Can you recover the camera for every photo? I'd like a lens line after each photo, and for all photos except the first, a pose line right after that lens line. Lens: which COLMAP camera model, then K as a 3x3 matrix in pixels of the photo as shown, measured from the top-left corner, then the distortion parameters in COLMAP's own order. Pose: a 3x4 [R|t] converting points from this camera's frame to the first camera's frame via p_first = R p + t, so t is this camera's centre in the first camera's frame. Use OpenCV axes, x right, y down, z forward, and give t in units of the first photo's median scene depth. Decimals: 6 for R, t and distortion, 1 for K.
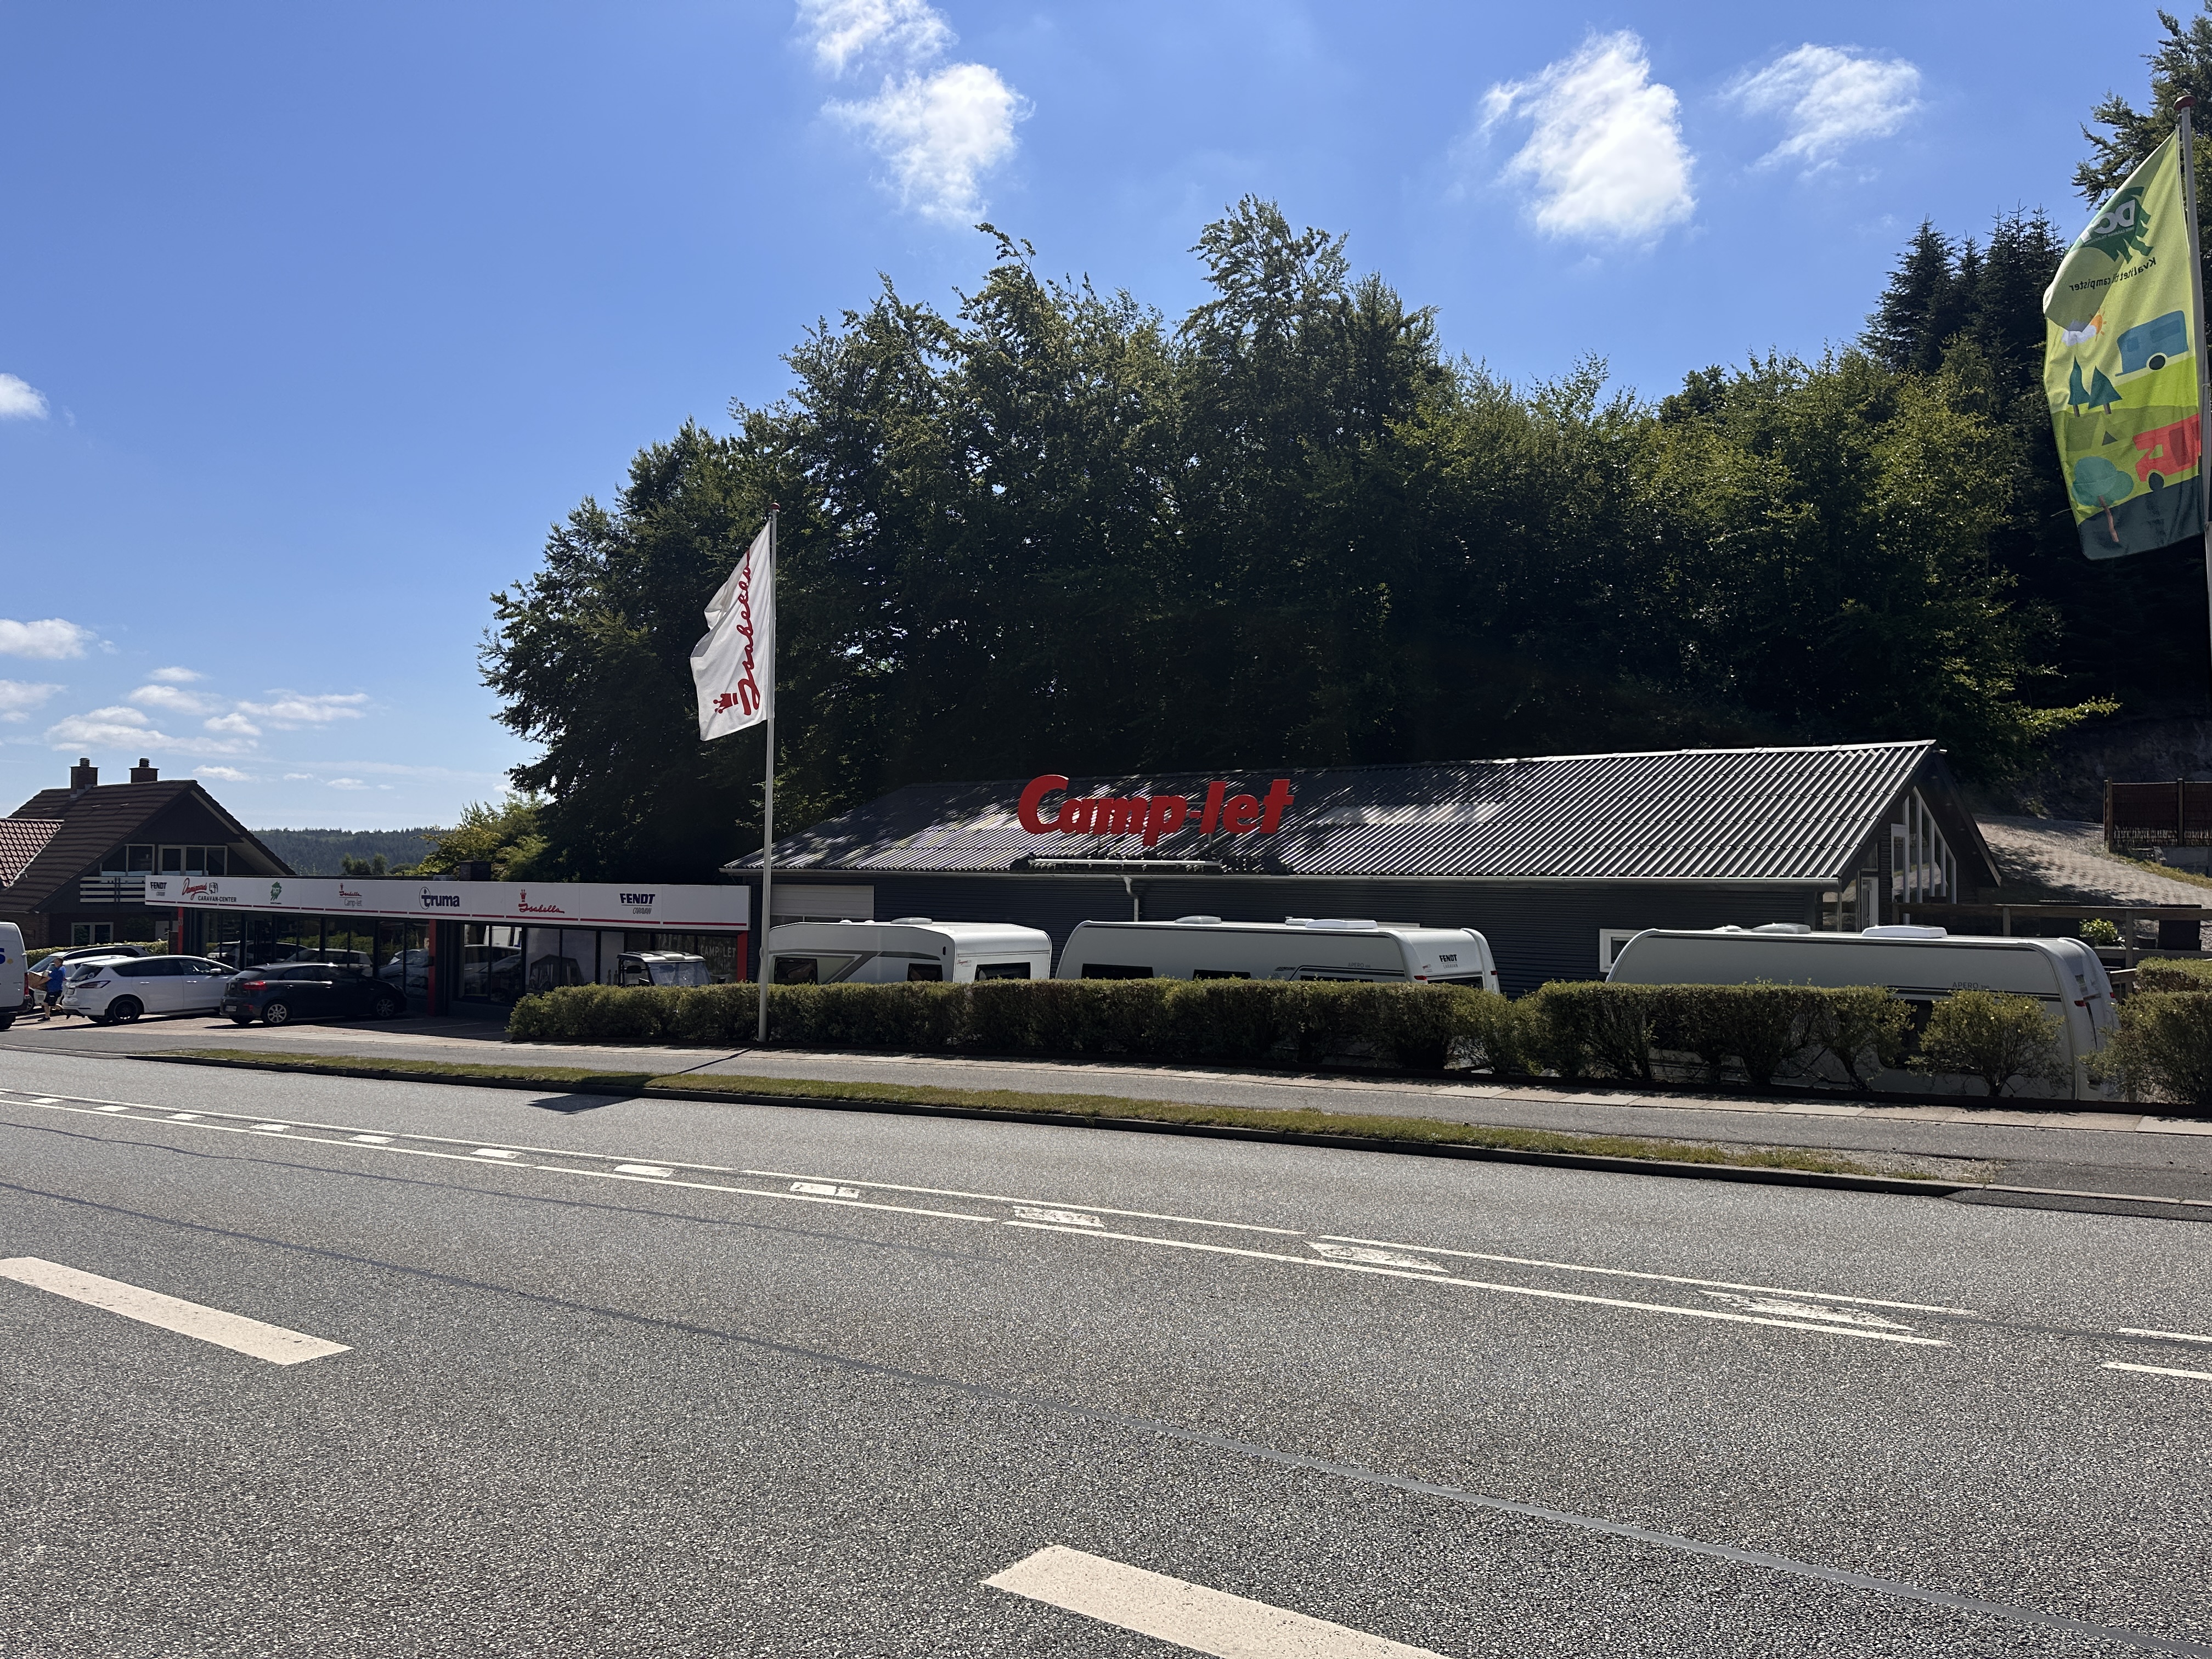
lens RADIAL K [[1529.8, 0, 1105.1], [0, 1529.8, 833.5], [0, 0, 1]] dist [0.025517, -0.027631]
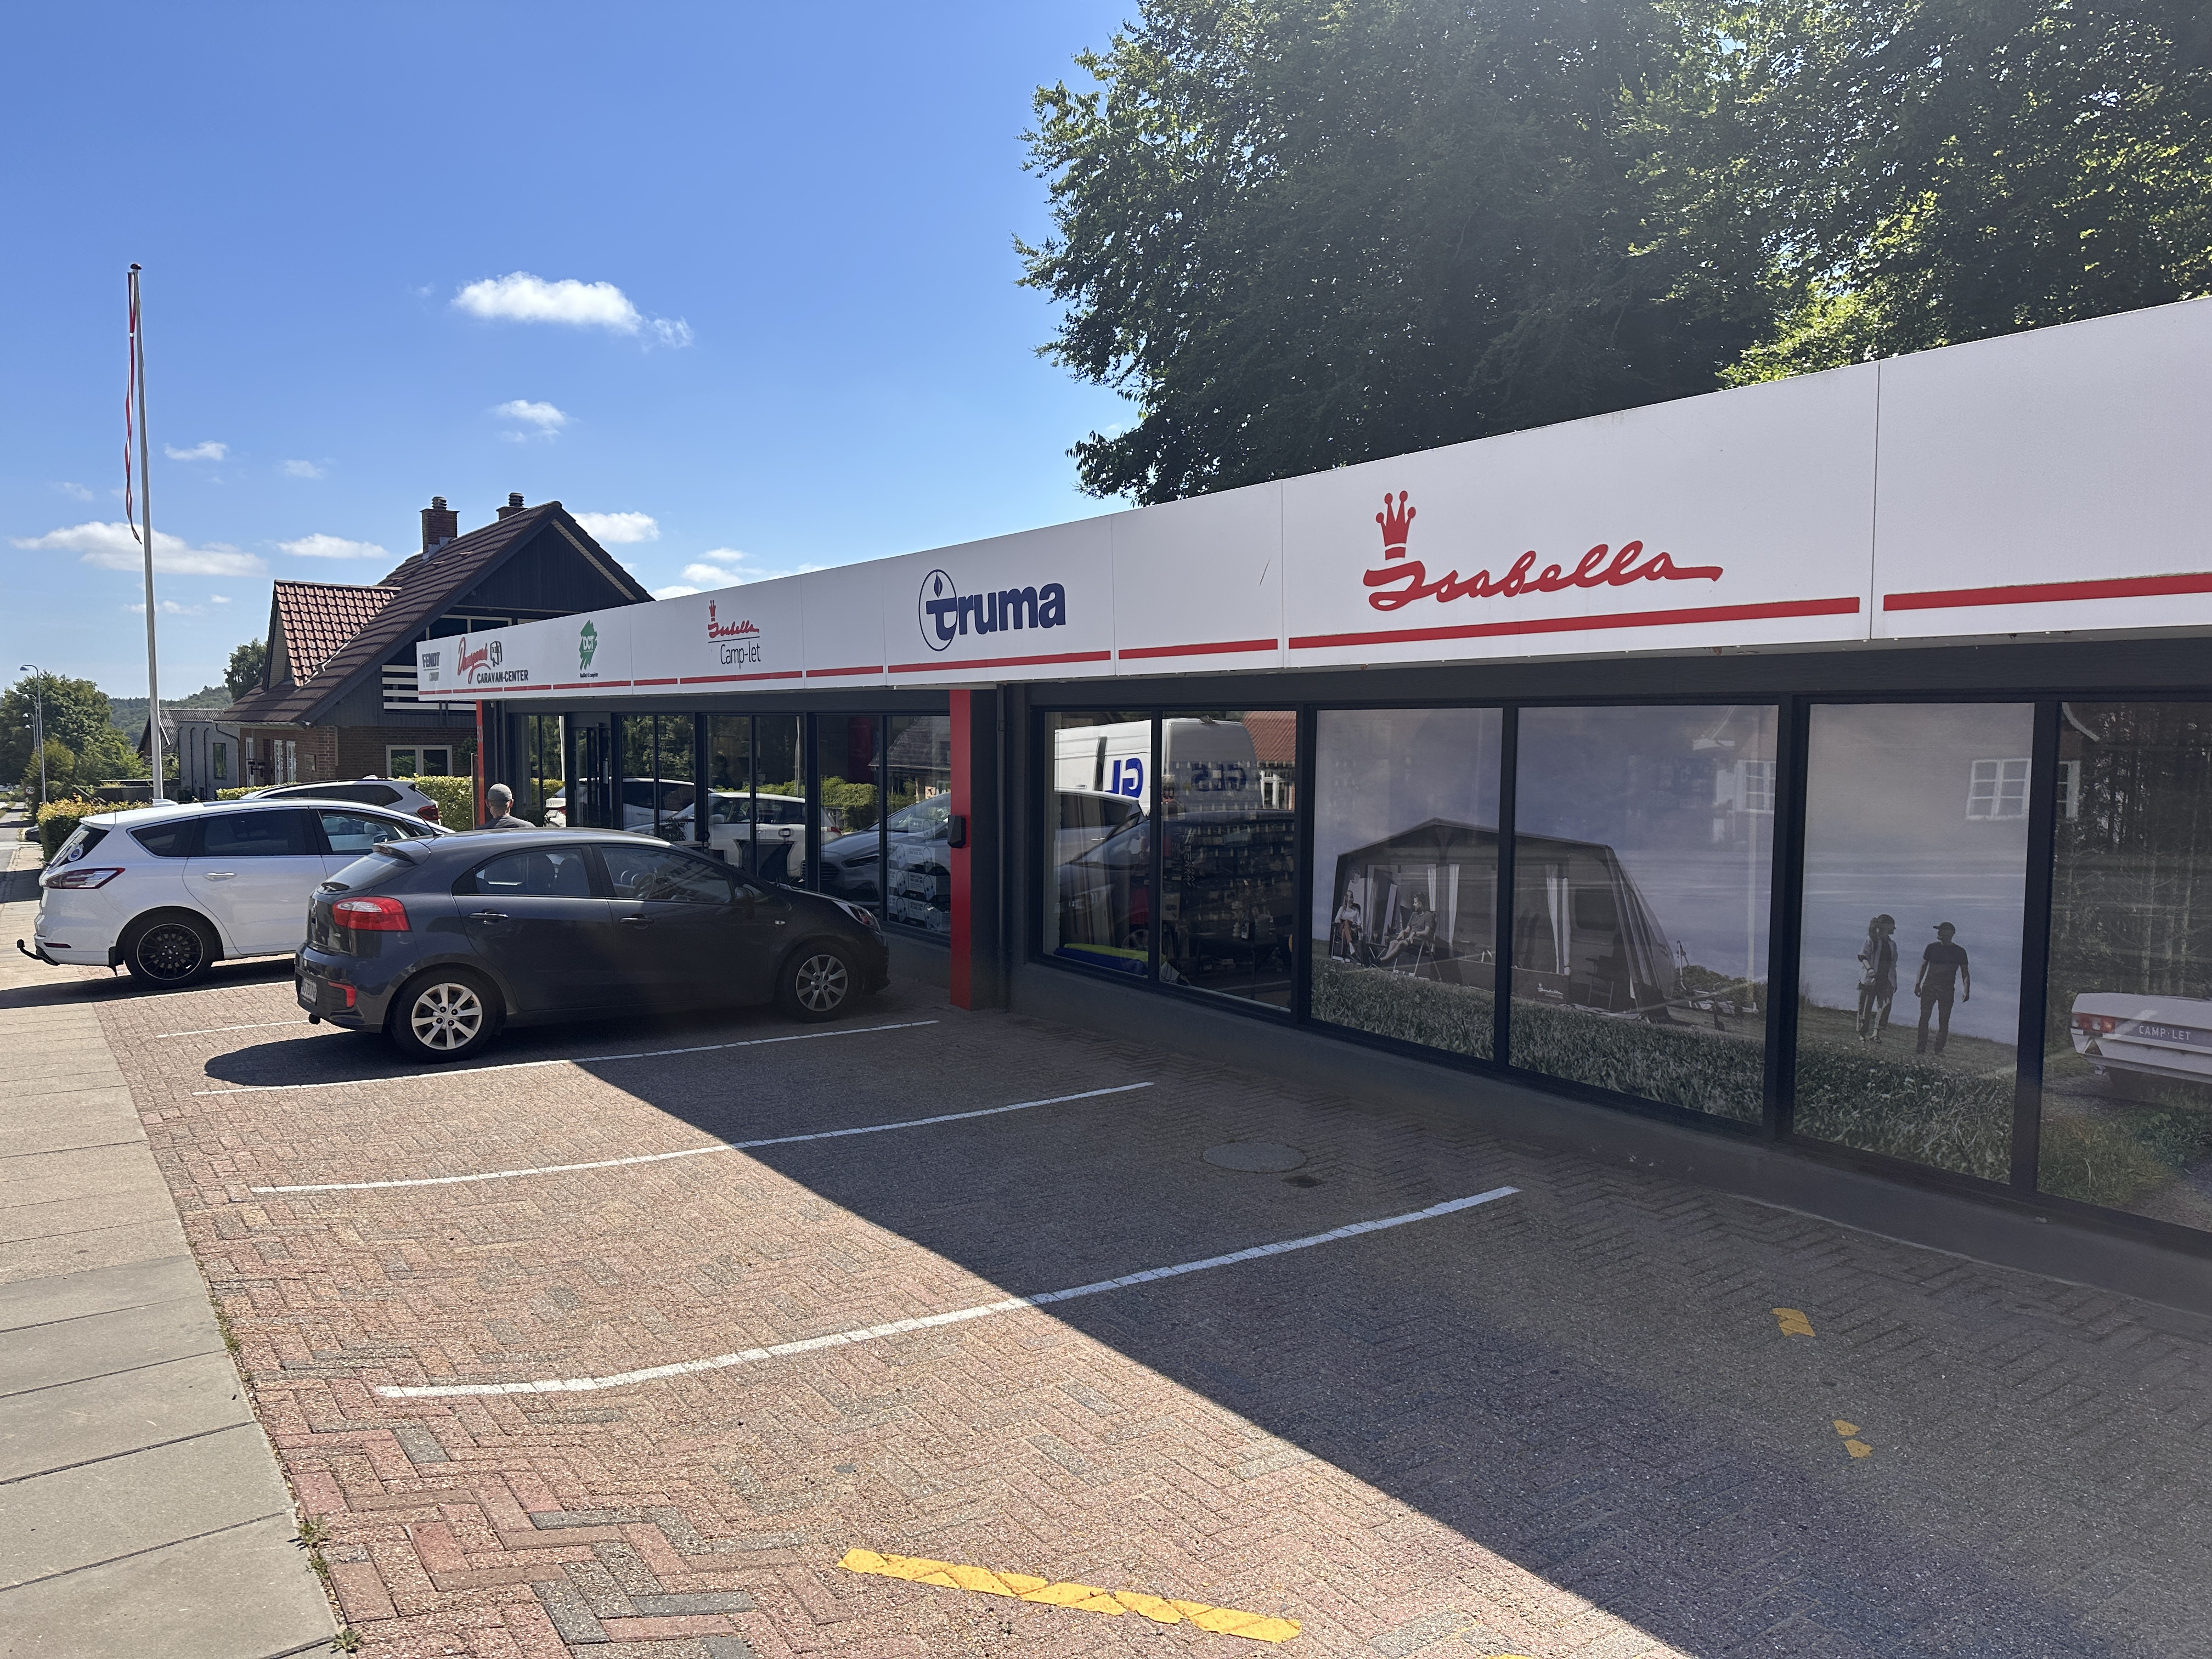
lens RADIAL K [[1529.8, 0, 1107.2], [0, 1529.8, 821.1], [0, 0, 1]] dist [0.025517, -0.027631]
pose [[0.956907, 0.017490, -0.289869, -0.228700], [0.007065, 0.996487, 0.083449, 0.039704], [0.290310, -0.081901, 0.953421, 0.510176]]
